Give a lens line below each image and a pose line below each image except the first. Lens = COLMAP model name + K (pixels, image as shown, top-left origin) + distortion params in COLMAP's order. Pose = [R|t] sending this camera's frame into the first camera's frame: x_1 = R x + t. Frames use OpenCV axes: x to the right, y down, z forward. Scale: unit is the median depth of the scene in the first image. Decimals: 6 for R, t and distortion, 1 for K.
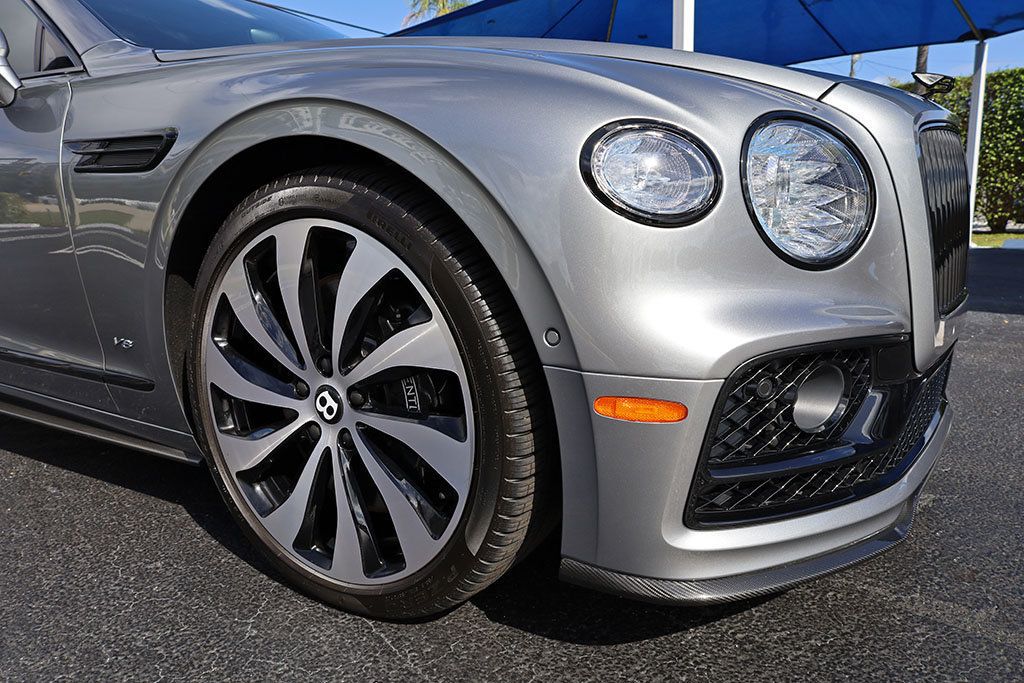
lens RADIAL K [[704.2, 0, 512.0], [0, 704.2, 341.5], [0, 0, 1]] dist [0.003318, -0.000185]
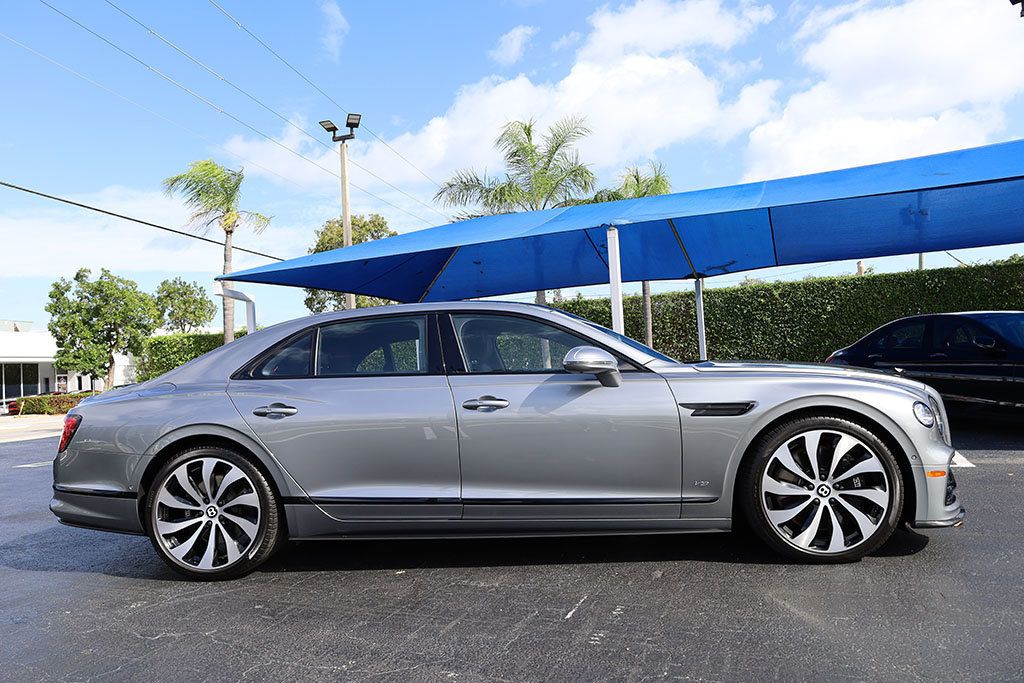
lens RADIAL K [[704.2, 0, 512.0], [0, 704.2, 341.5], [0, 0, 1]] dist [0.003318, -0.000185]
pose [[0.902396, -0.013736, 0.430688, -3.049829], [0.112811, 0.972163, -0.205361, -0.068996], [-0.415878, 0.233903, 0.878826, -1.385551]]
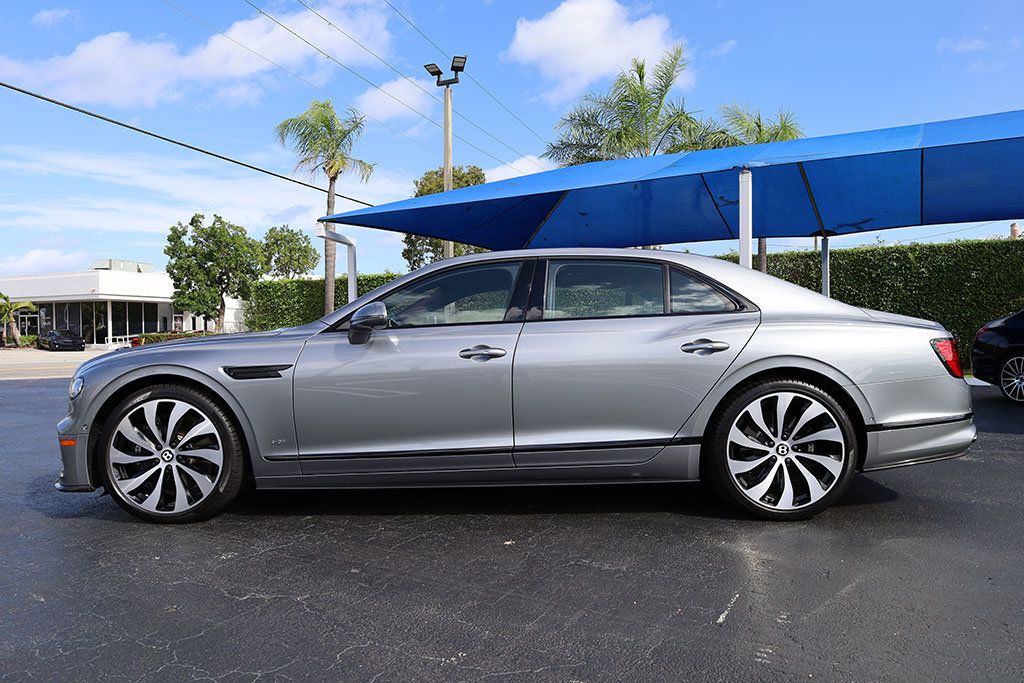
lens RADIAL K [[704.2, 0, 512.0], [0, 704.2, 341.5], [0, 0, 1]] dist [0.003318, -0.000185]
pose [[0.950224, 0.004935, 0.311528, -3.015366], [0.046568, 0.986394, -0.157667, -0.120010], [-0.308068, 0.164327, 0.937065, -0.834841]]
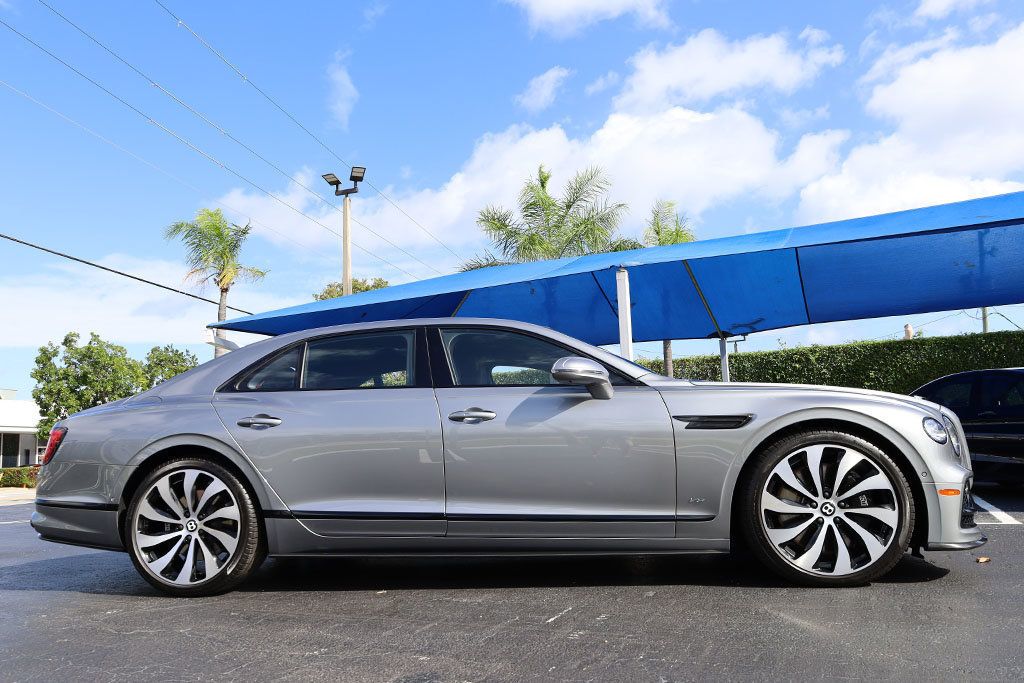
lens RADIAL K [[775.5, 0, 486.6], [0, 775.5, 363.8], [0, 0, 1]] dist [0.002917, 0.002754]
pose [[0.923596, 0.030303, 0.382169, -3.039672], [0.086839, 0.954423, -0.285544, 0.337079], [-0.373404, 0.296914, 0.878870, -1.569474]]
